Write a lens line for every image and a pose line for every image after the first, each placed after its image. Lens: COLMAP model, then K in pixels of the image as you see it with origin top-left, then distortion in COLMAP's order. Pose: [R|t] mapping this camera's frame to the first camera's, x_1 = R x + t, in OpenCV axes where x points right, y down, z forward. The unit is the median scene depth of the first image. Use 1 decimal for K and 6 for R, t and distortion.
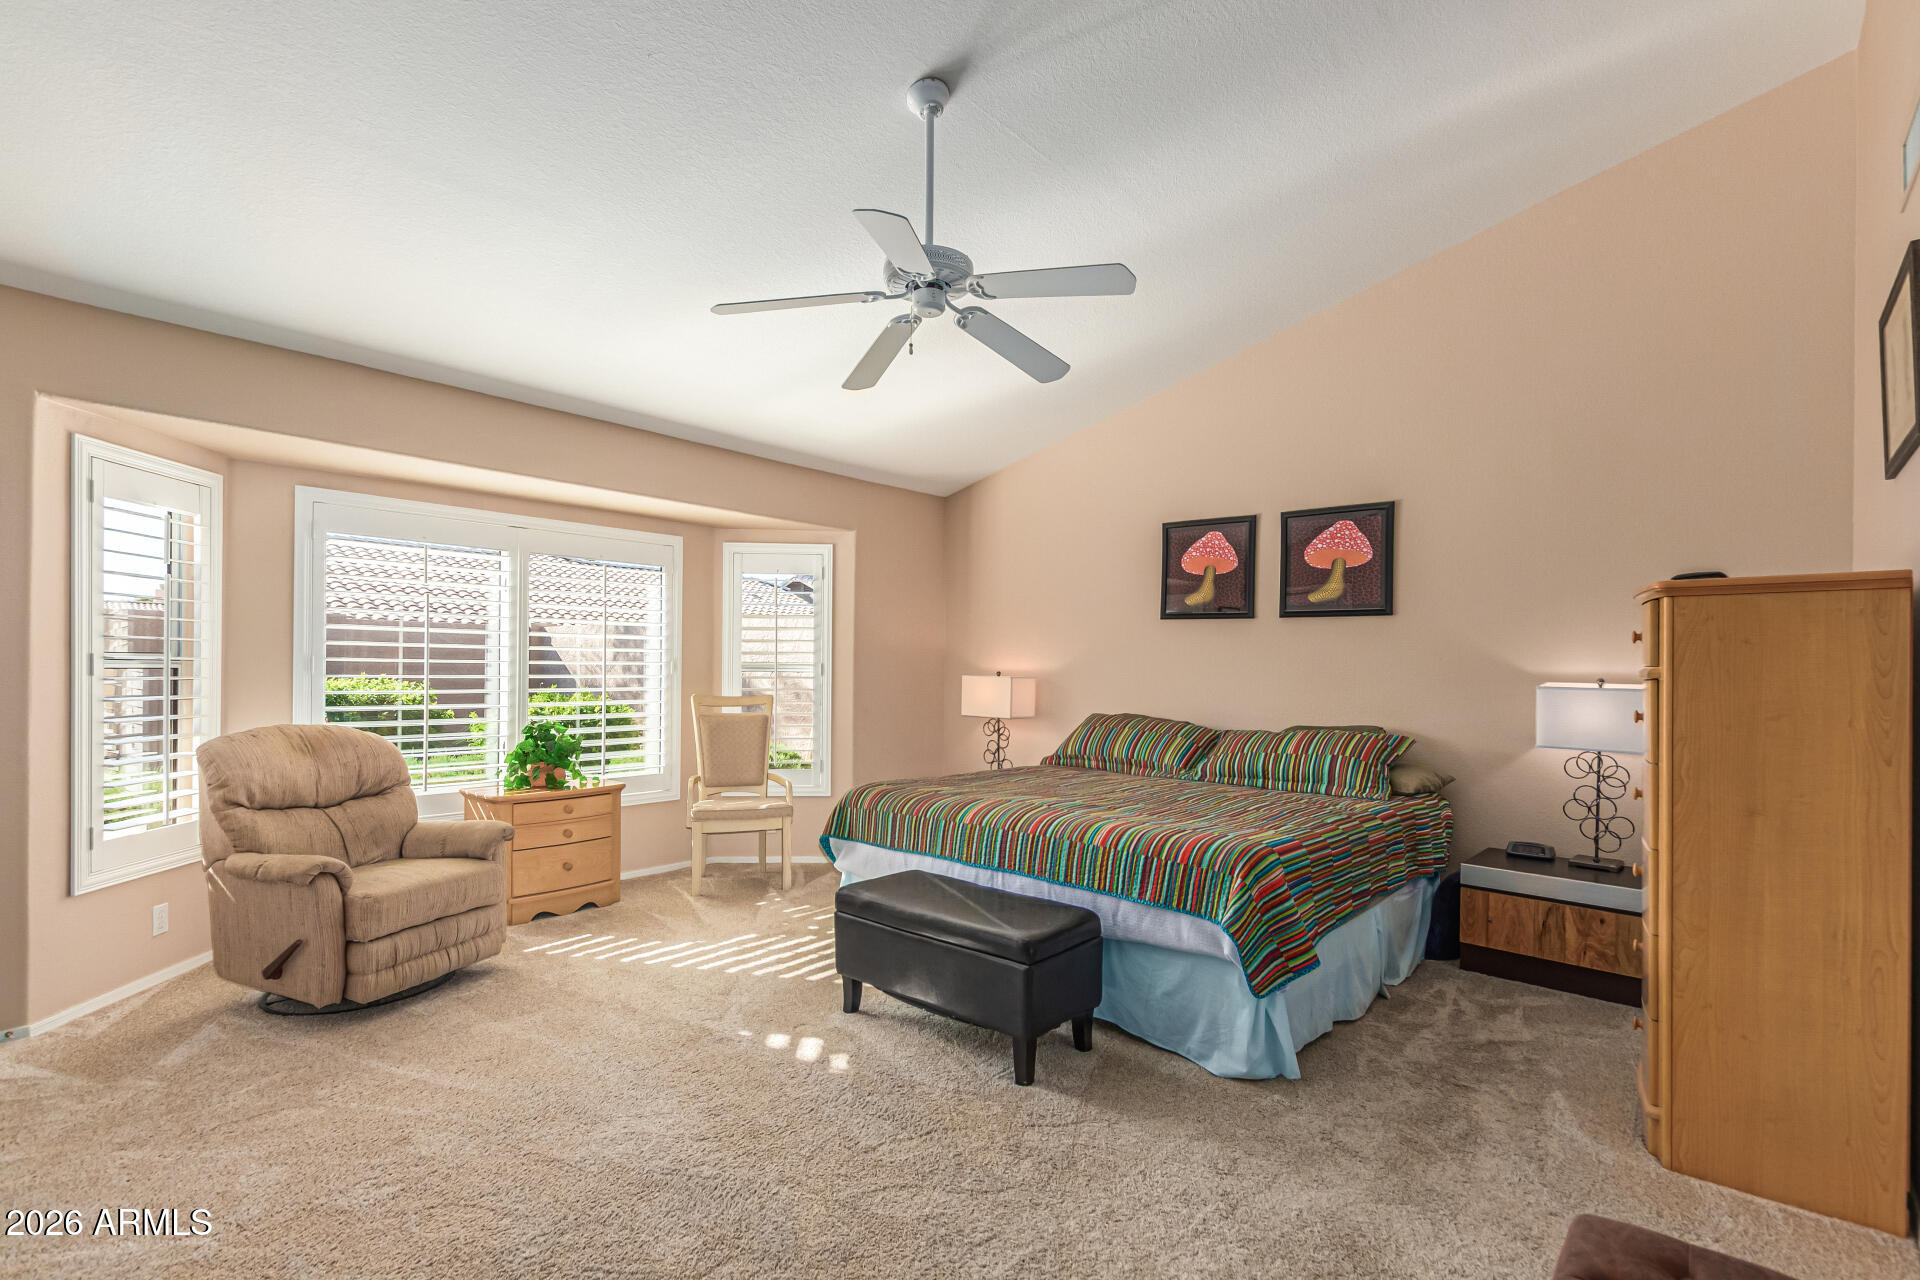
lens RADIAL K [[882.1, 0, 950.5], [0, 882.1, 644.2], [0, 0, 1]] dist [0.008855, -0.003720]
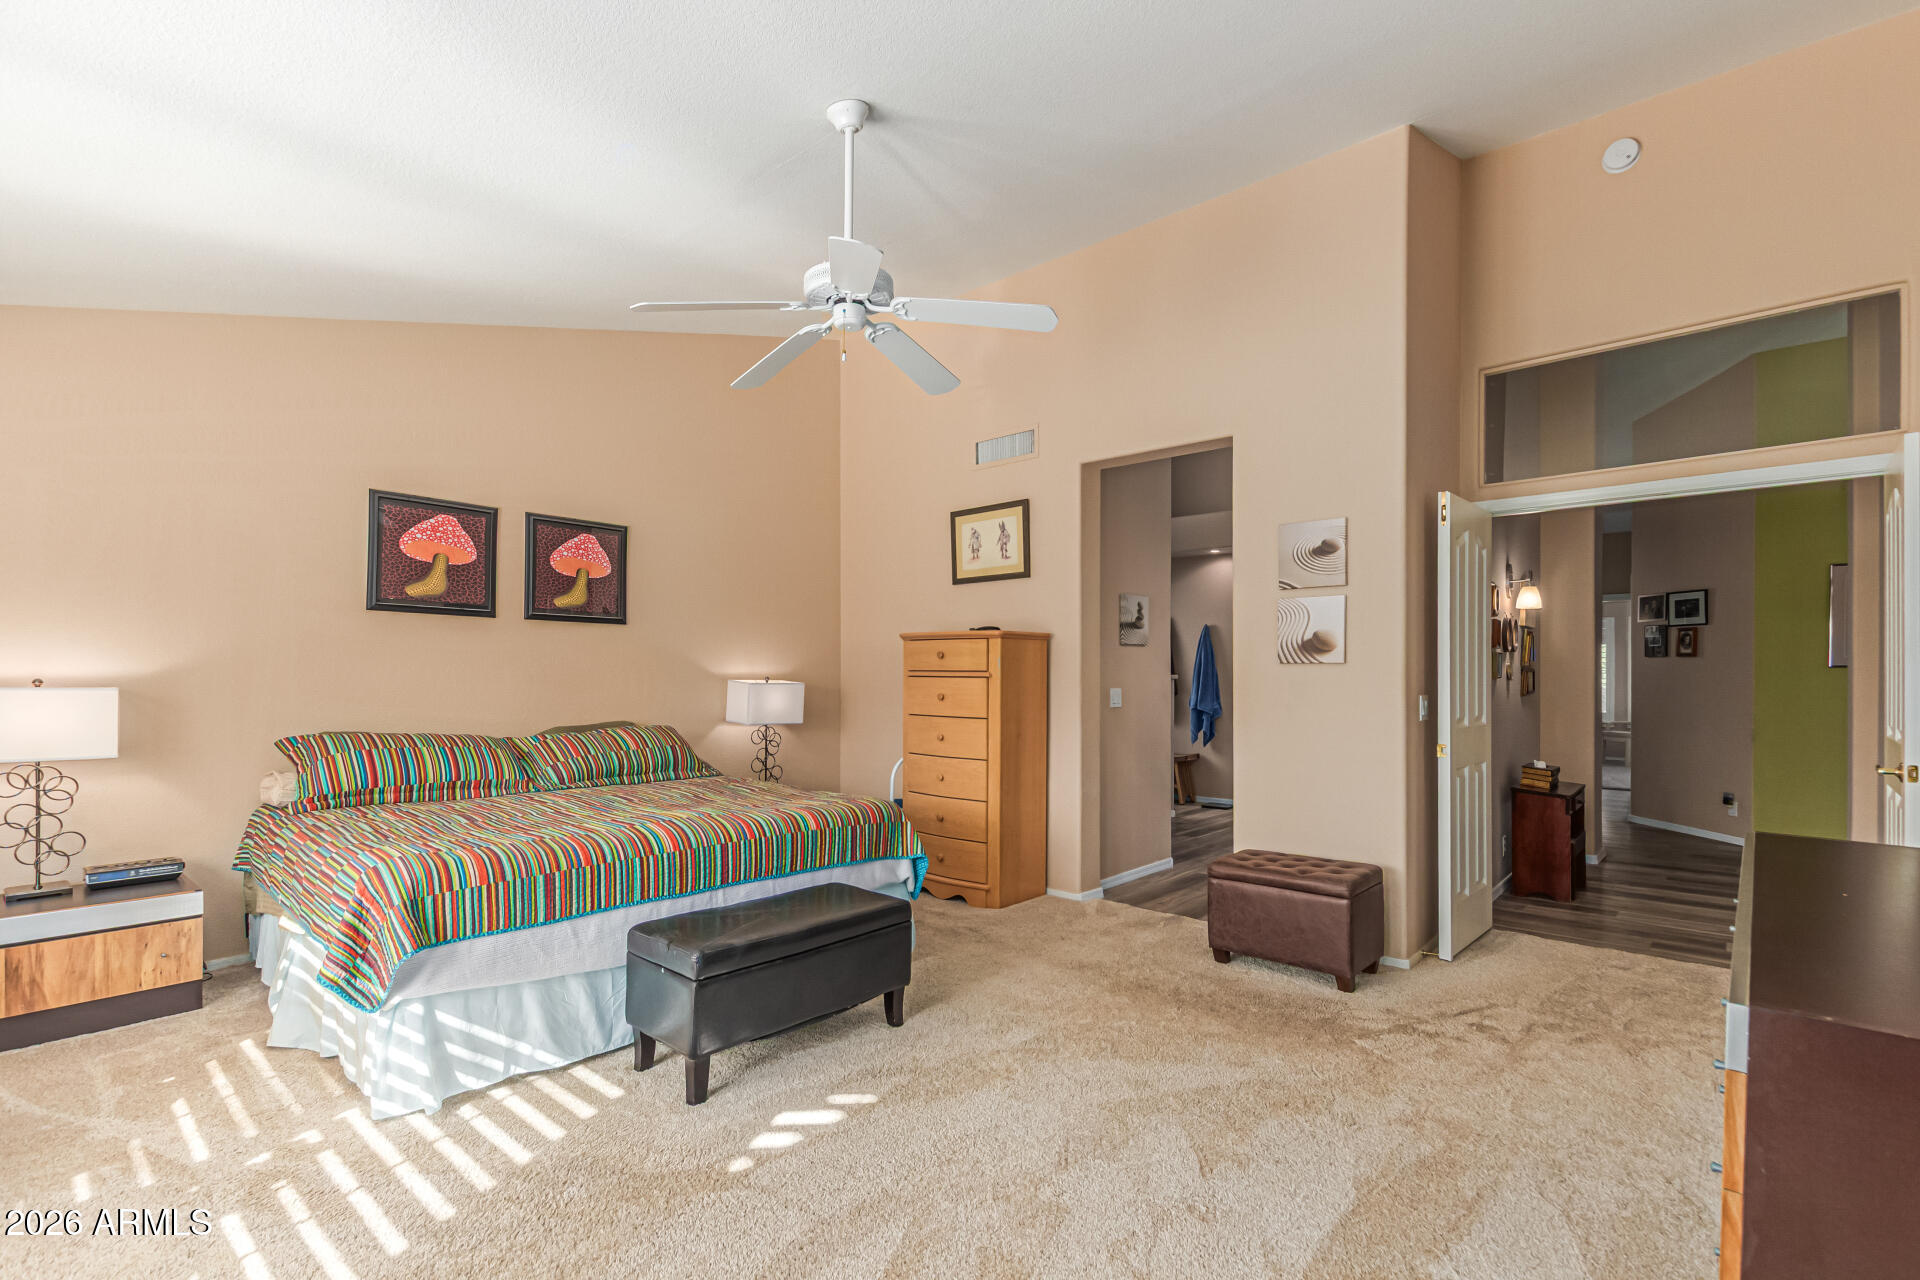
lens RADIAL K [[882.1, 0, 941.6], [0, 882.1, 670.0], [0, 0, 1]] dist [0.008855, -0.003720]
pose [[0.035589, -0.004963, 0.999354, -0.608563], [-0.027134, 0.999614, 0.005931, 0.007963], [-0.998998, -0.027328, 0.035441, 0.511077]]
